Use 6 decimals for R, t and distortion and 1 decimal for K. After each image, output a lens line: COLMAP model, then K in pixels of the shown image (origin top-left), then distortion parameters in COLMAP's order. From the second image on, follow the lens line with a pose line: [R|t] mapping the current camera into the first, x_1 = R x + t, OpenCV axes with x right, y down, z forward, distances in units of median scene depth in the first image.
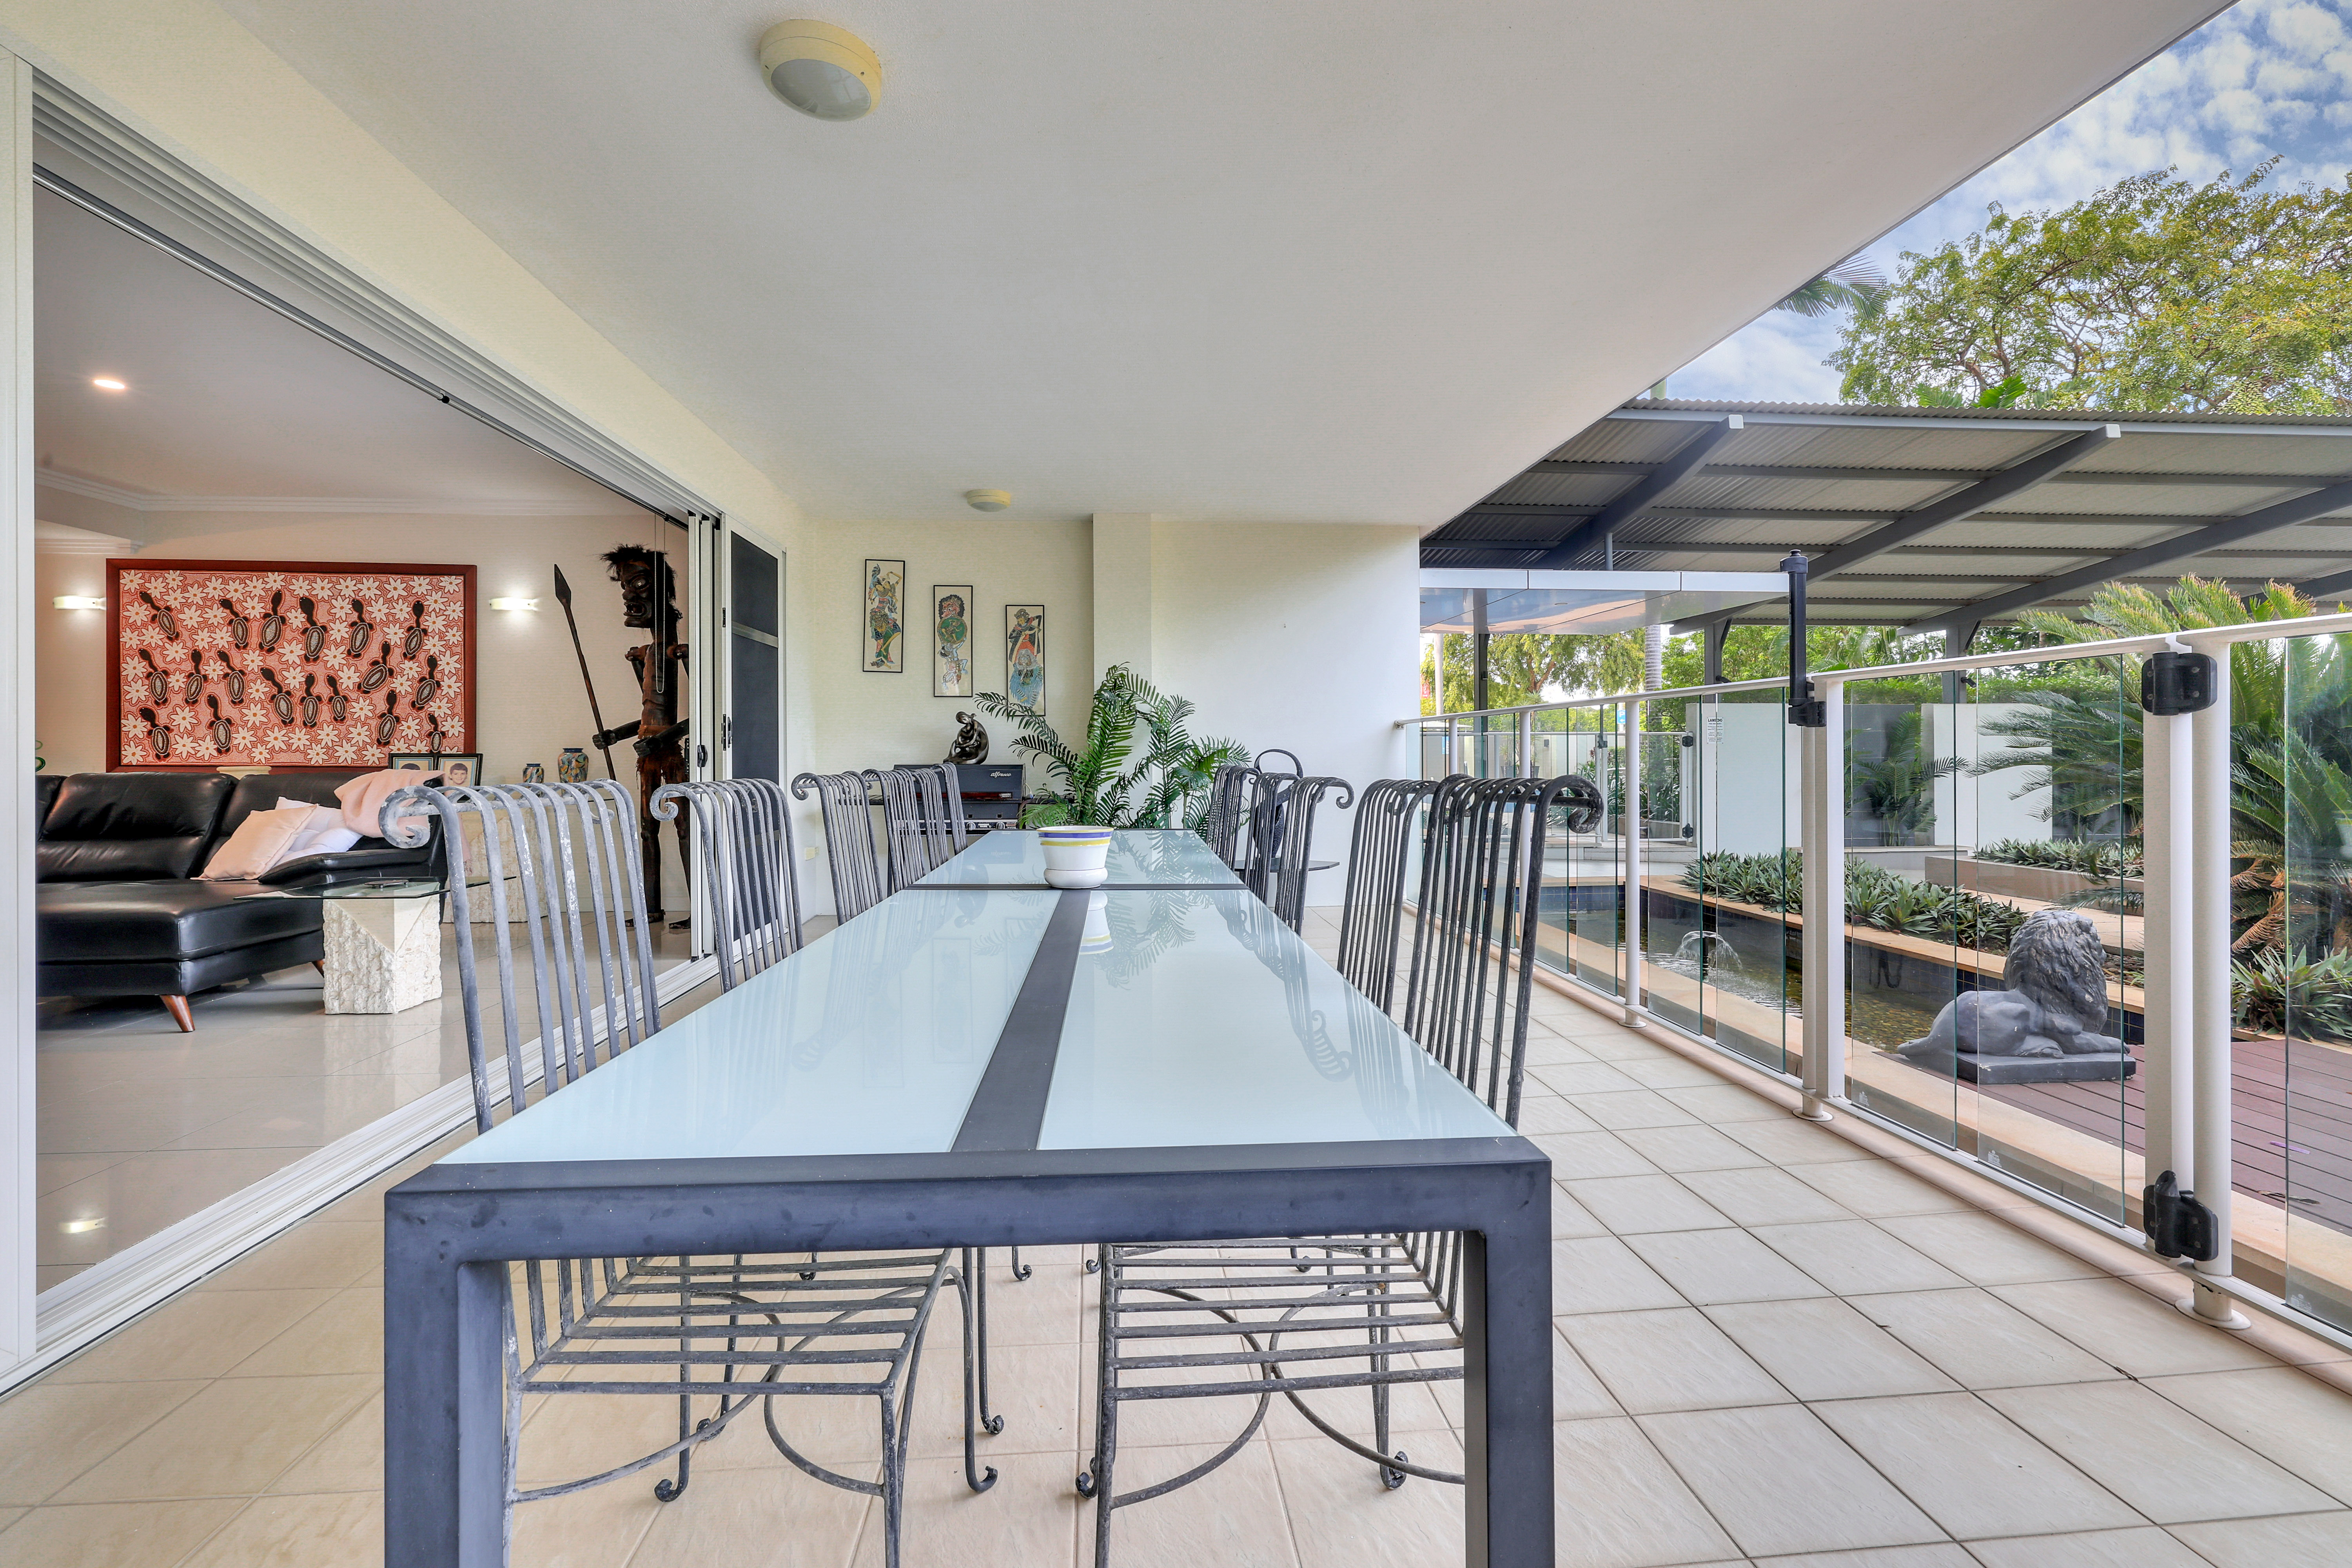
lens RADIAL K [[997.4, 0, 1164.7], [0, 997.4, 757.7], [0, 0, 1]] dist [0.001014, 0.000713]
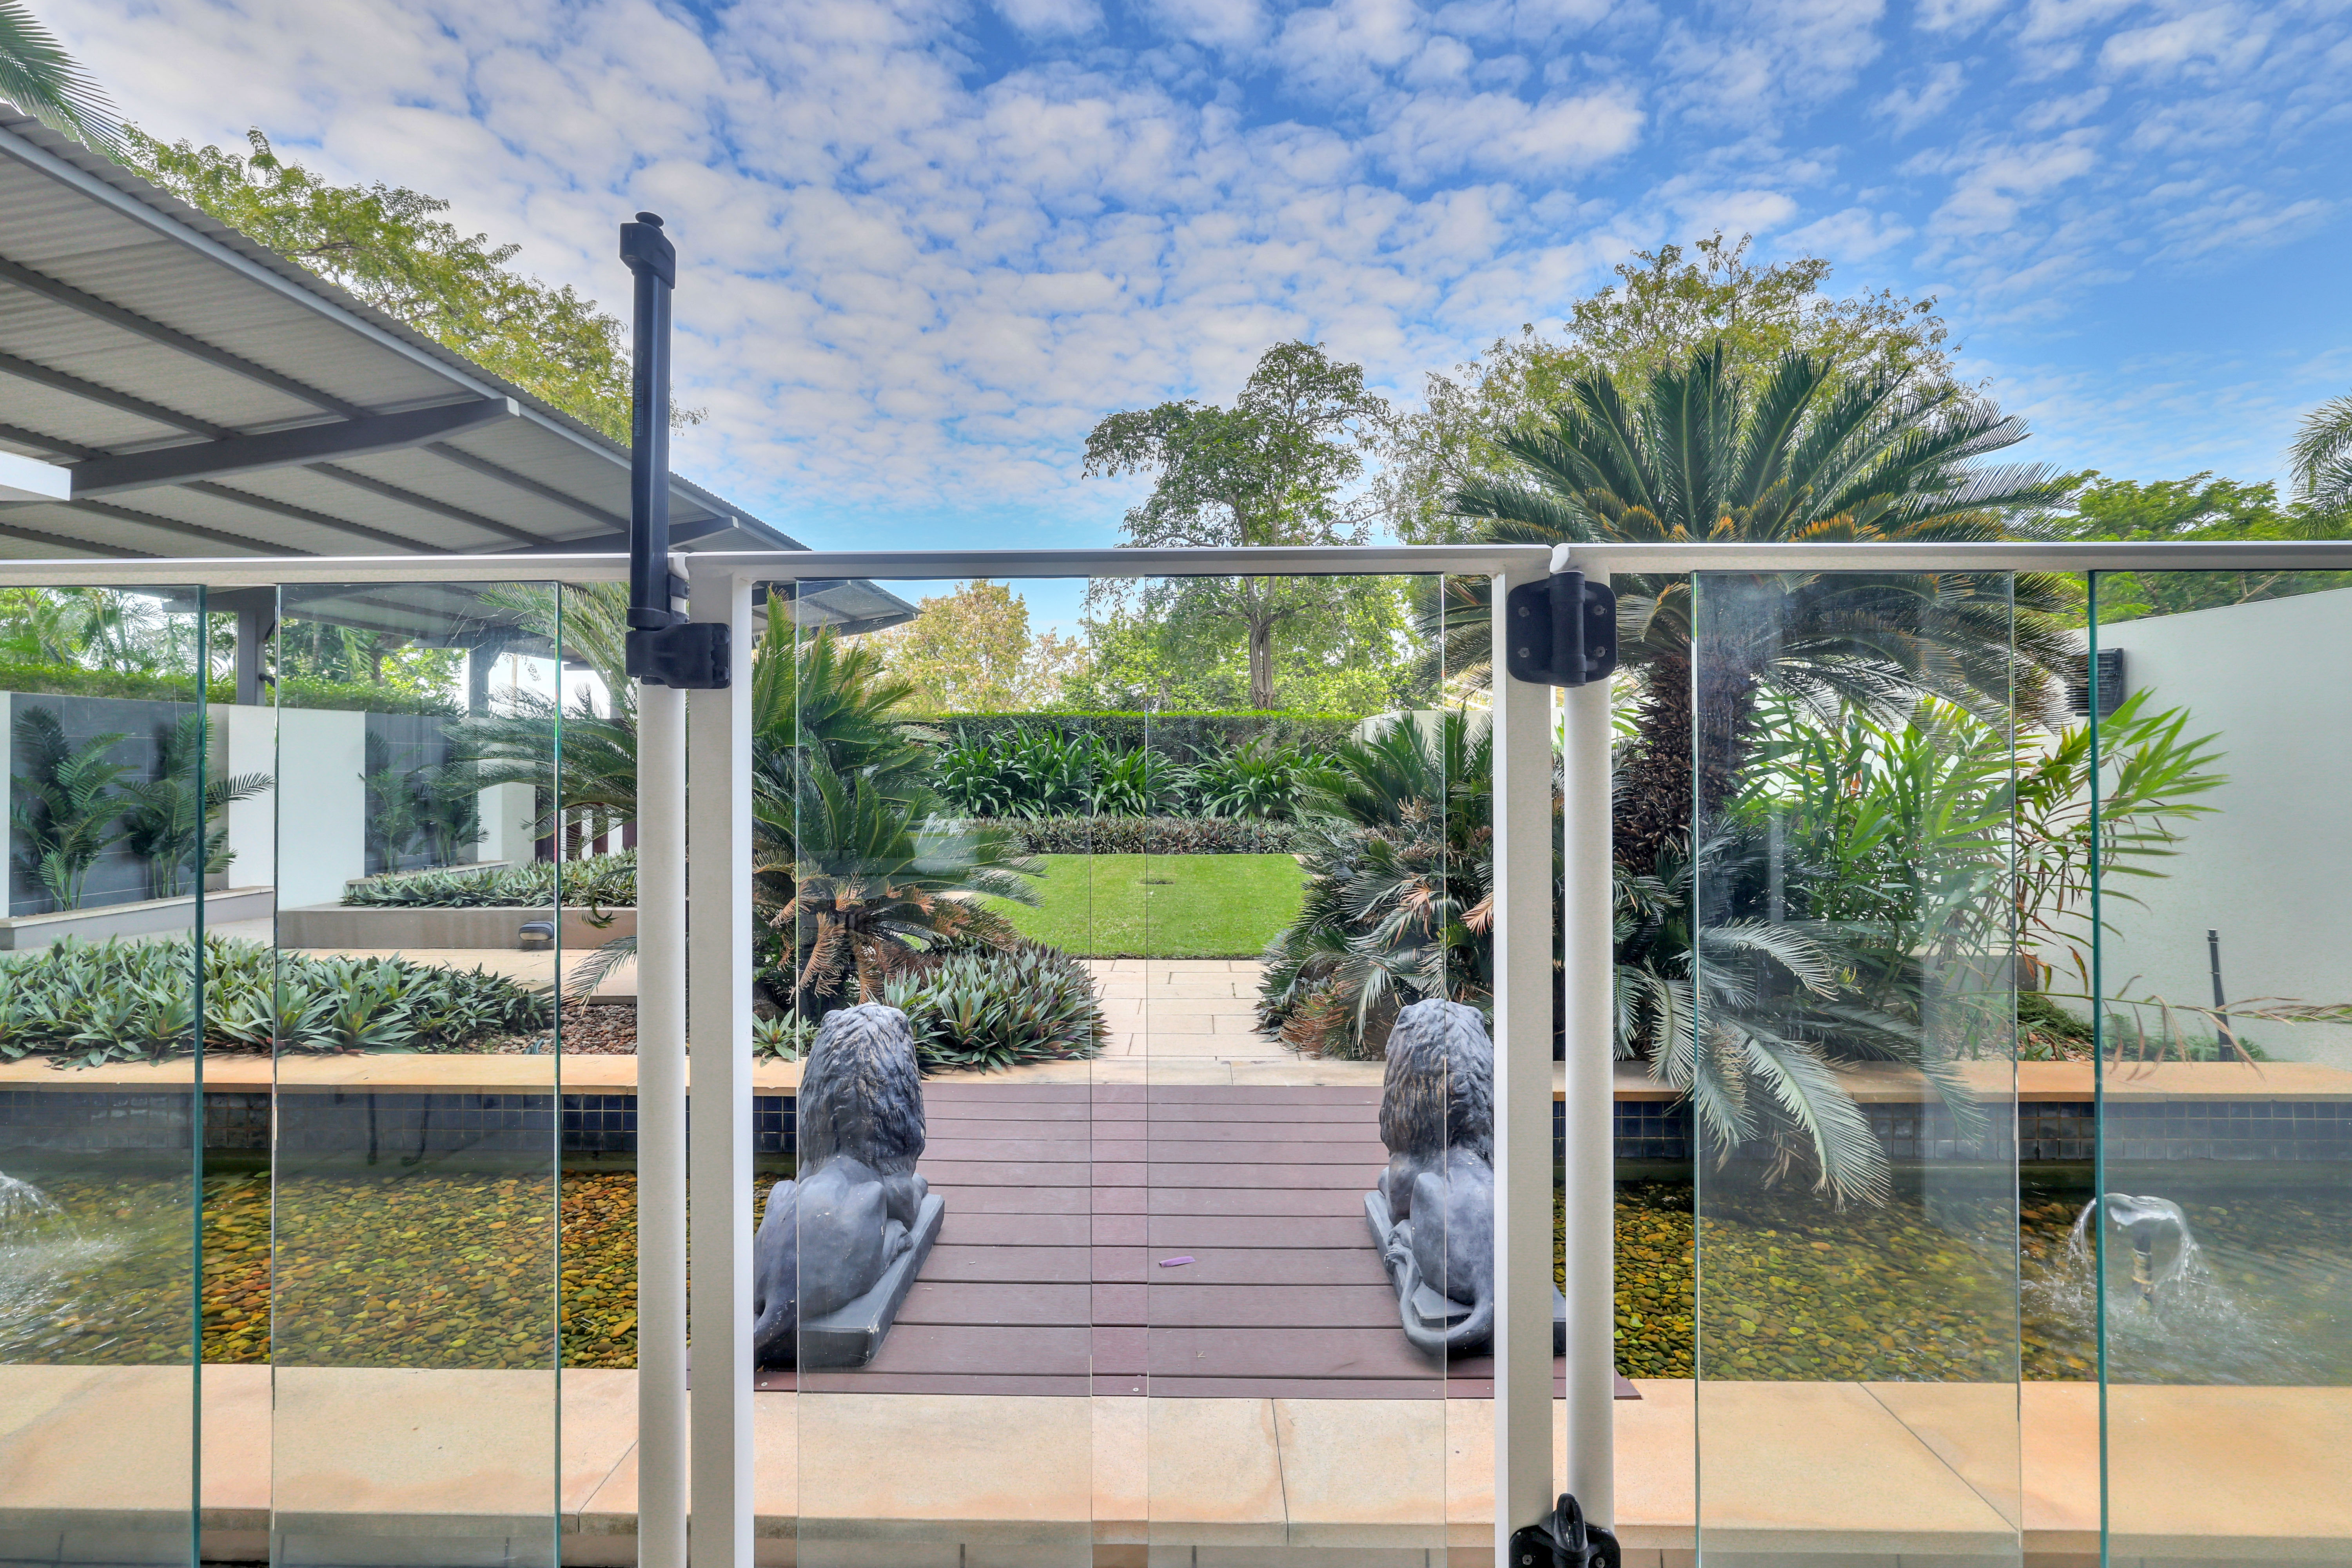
lens RADIAL K [[997.4, 0, 1164.7], [0, 997.4, 757.7], [0, 0, 1]] dist [0.001014, 0.000713]
pose [[0.099958, 0.009858, 0.994943, 0.079462], [0.007751, 0.999913, -0.010686, 0.000315], [-0.994961, 0.008780, 0.099873, 0.214454]]
